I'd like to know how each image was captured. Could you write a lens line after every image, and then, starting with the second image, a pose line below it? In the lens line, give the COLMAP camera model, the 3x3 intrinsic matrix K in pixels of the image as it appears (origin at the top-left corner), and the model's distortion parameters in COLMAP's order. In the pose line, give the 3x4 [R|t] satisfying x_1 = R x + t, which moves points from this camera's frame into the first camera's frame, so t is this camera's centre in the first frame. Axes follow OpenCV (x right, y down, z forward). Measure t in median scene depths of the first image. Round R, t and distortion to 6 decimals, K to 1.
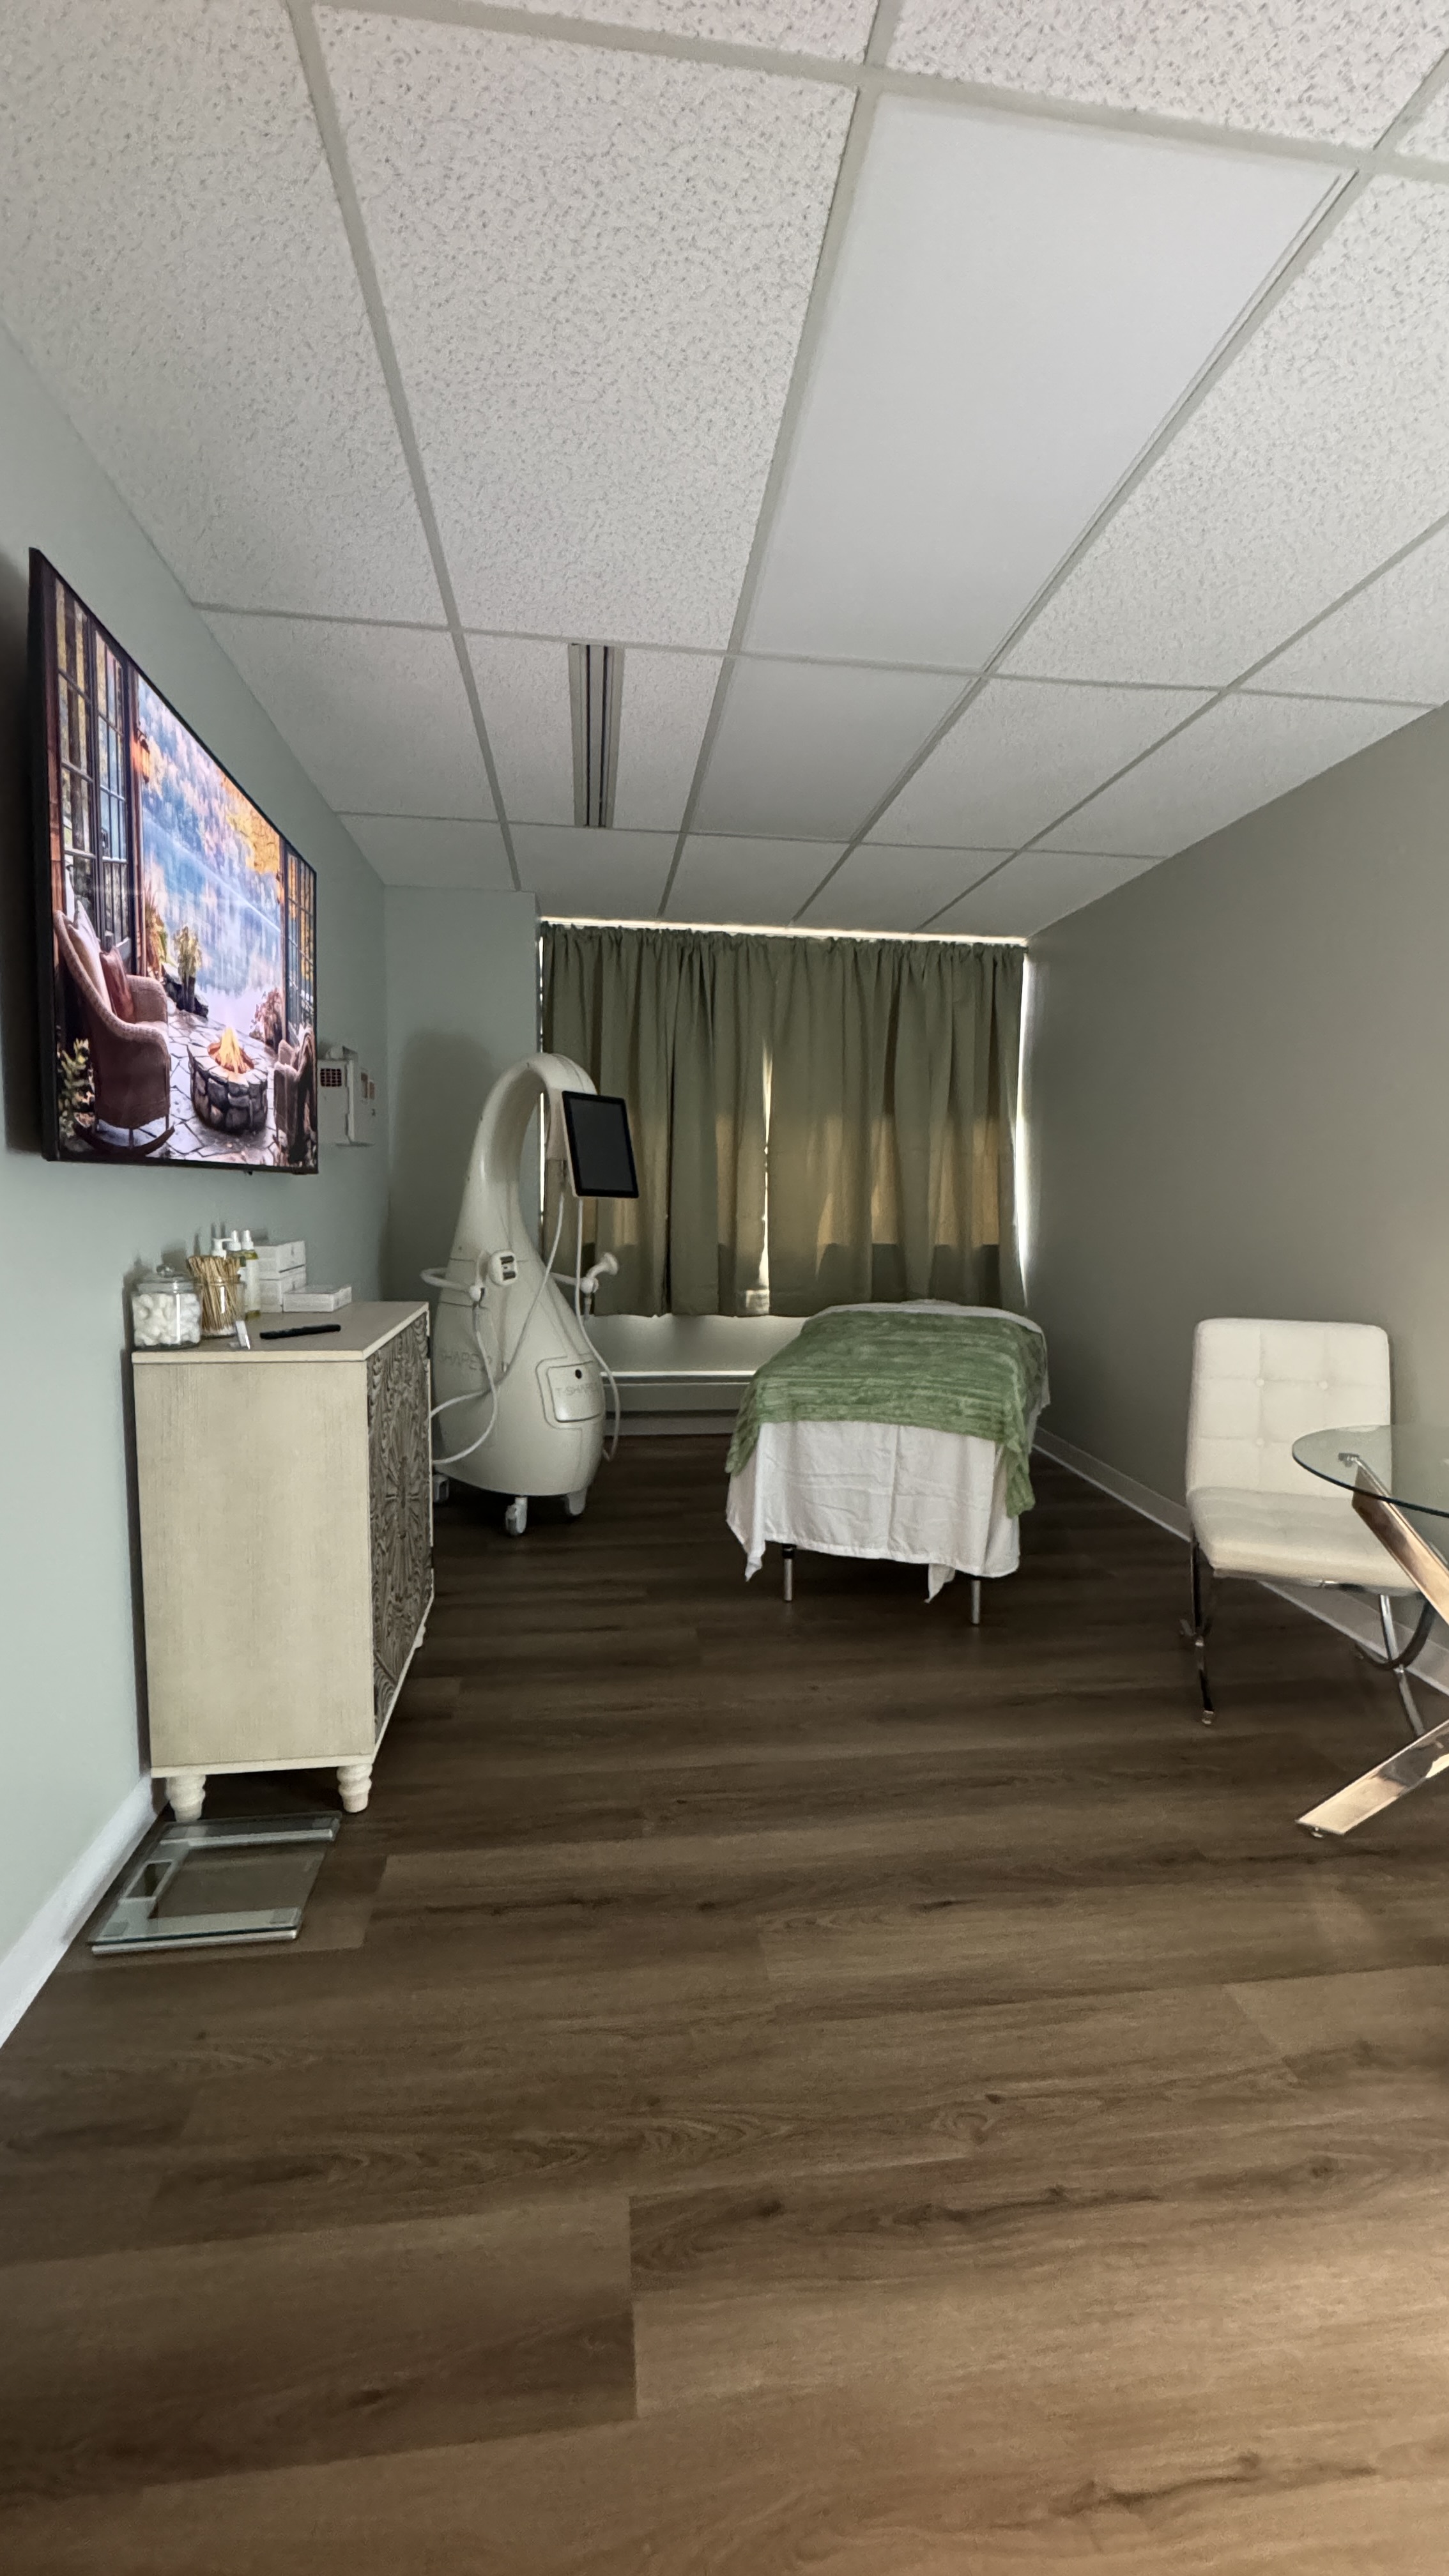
lens RADIAL K [[1030.4, 0, 724.5], [0, 1030.4, 1288.0], [0, 0, 1]] dist [-0.002008, -0.000196]
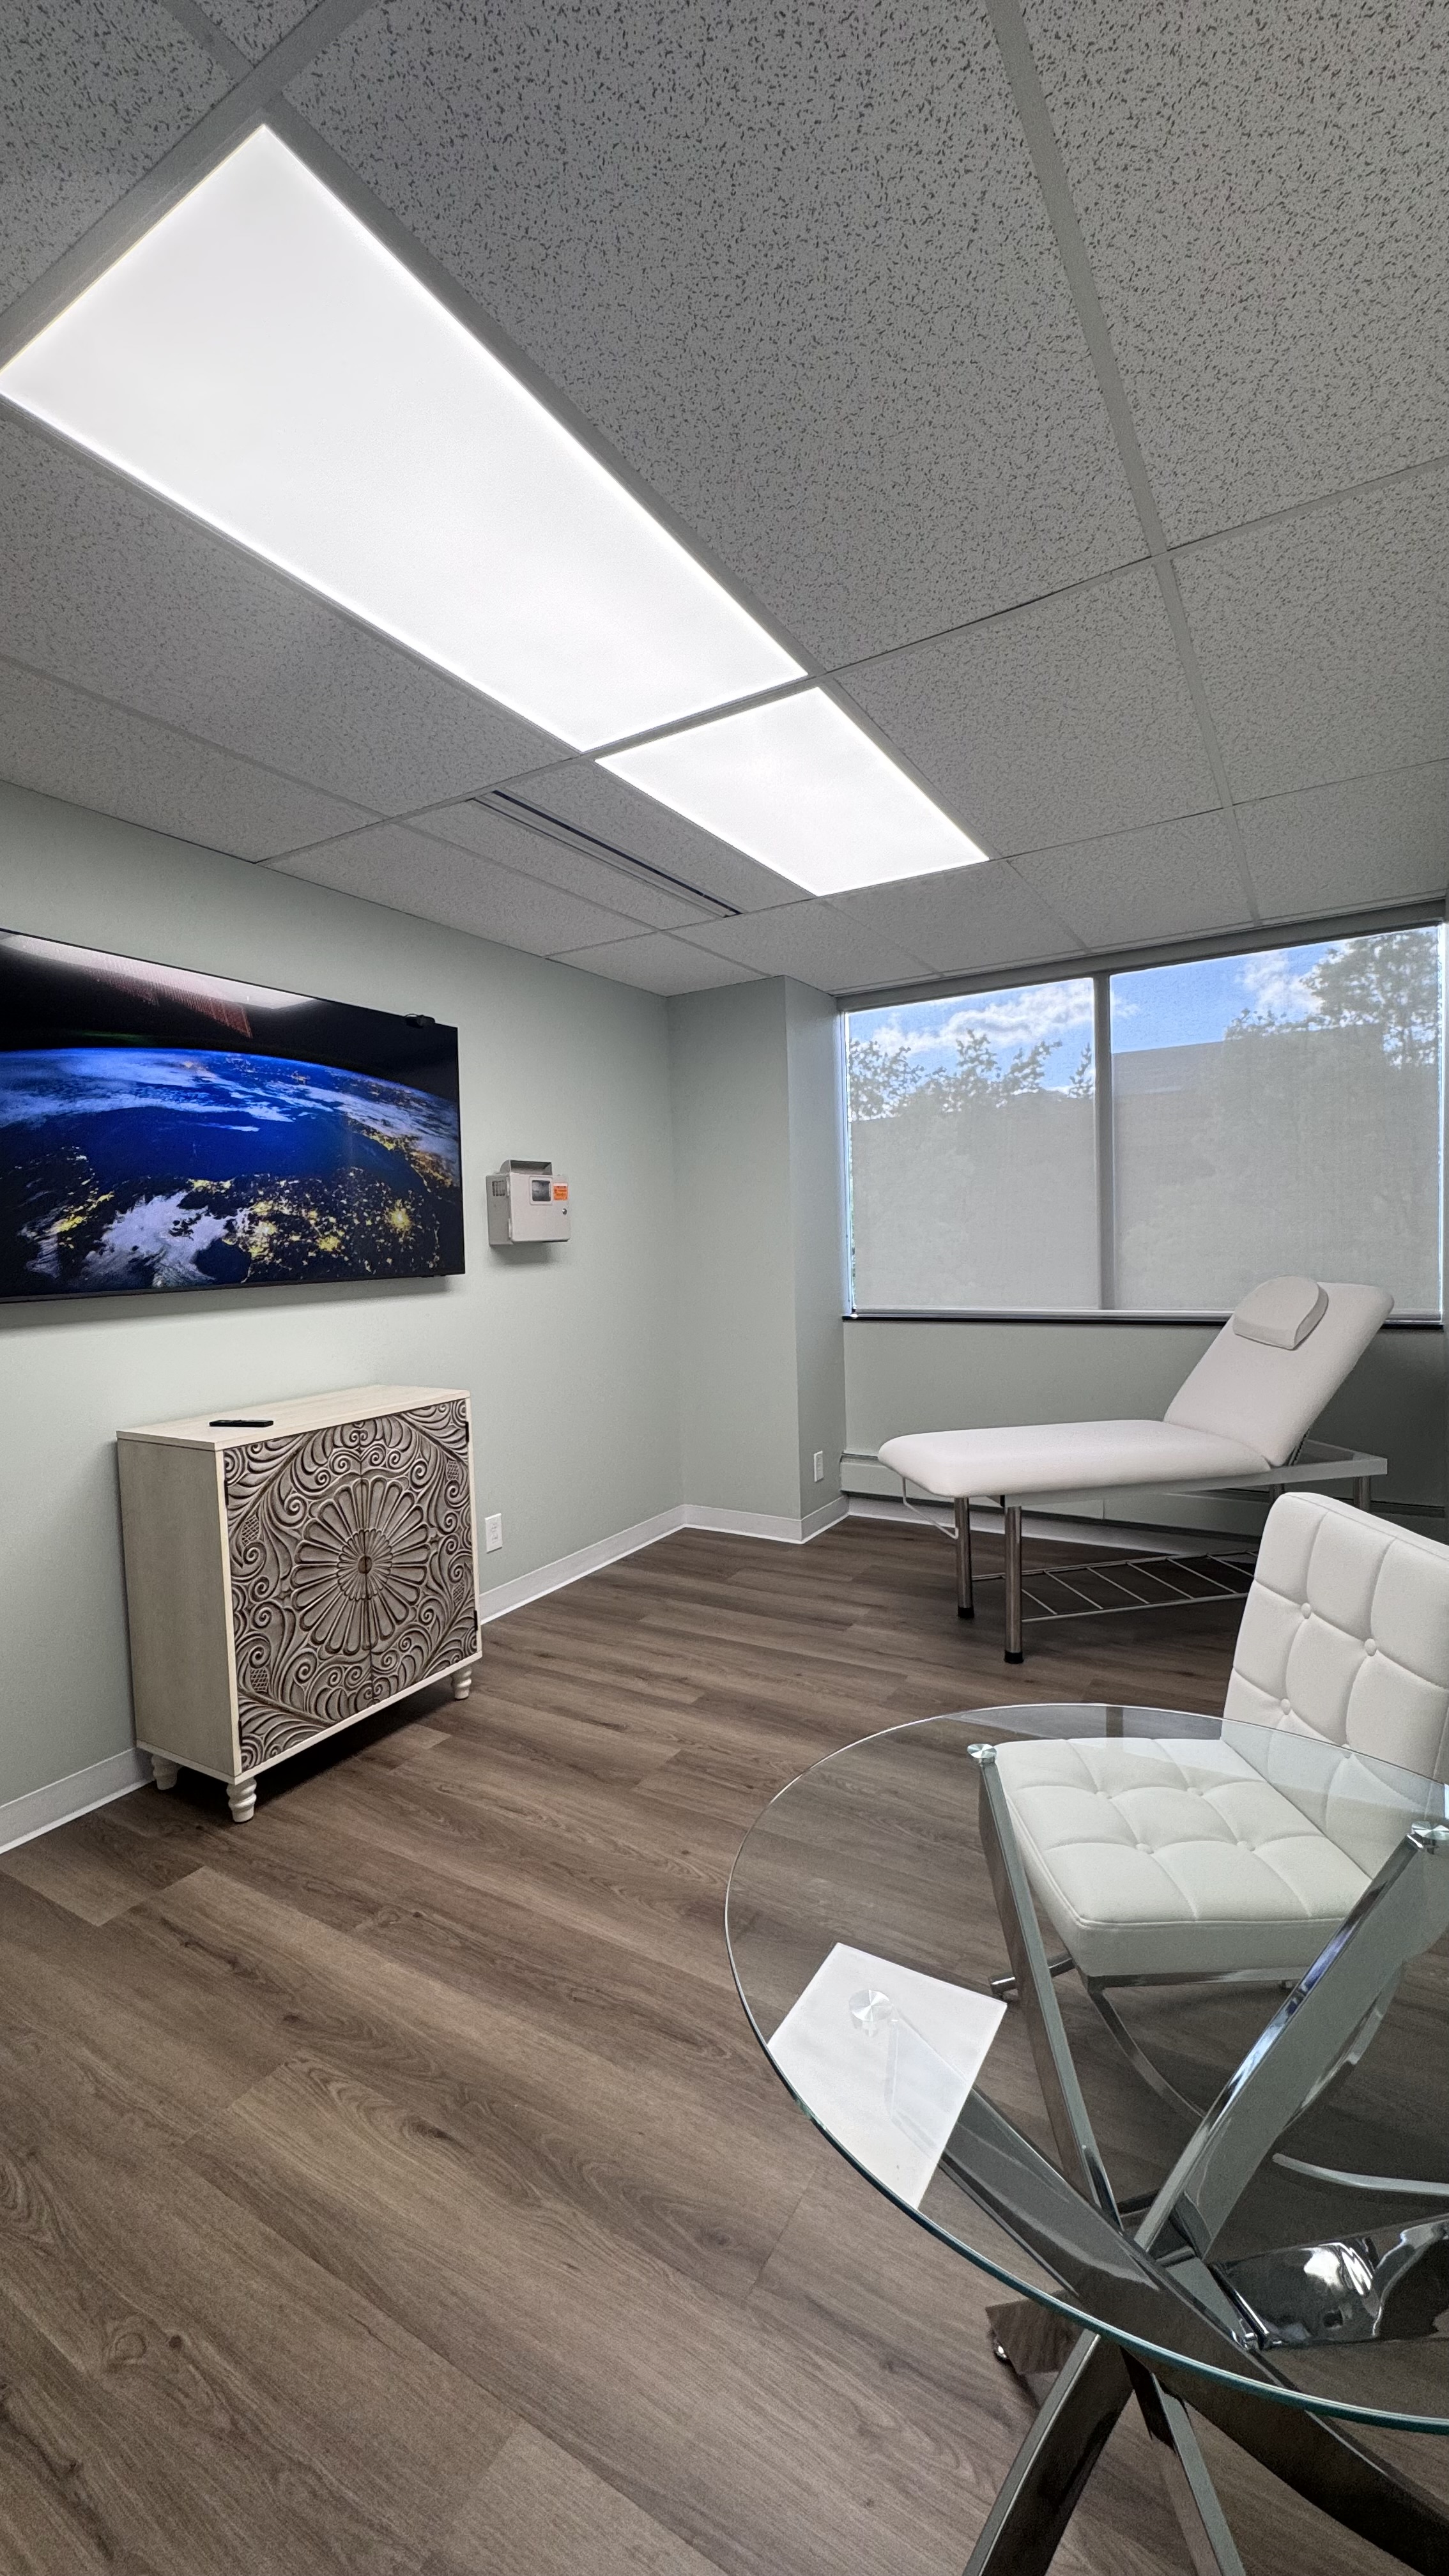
lens RADIAL K [[1030.4, 0, 724.5], [0, 1030.4, 1288.0], [0, 0, 1]] dist [-0.002008, -0.000196]
pose [[0.779842, -0.007388, -0.625932, 0.921739], [-0.015879, 0.999375, -0.031579, -0.099798], [0.625774, 0.034566, 0.779238, 0.420659]]
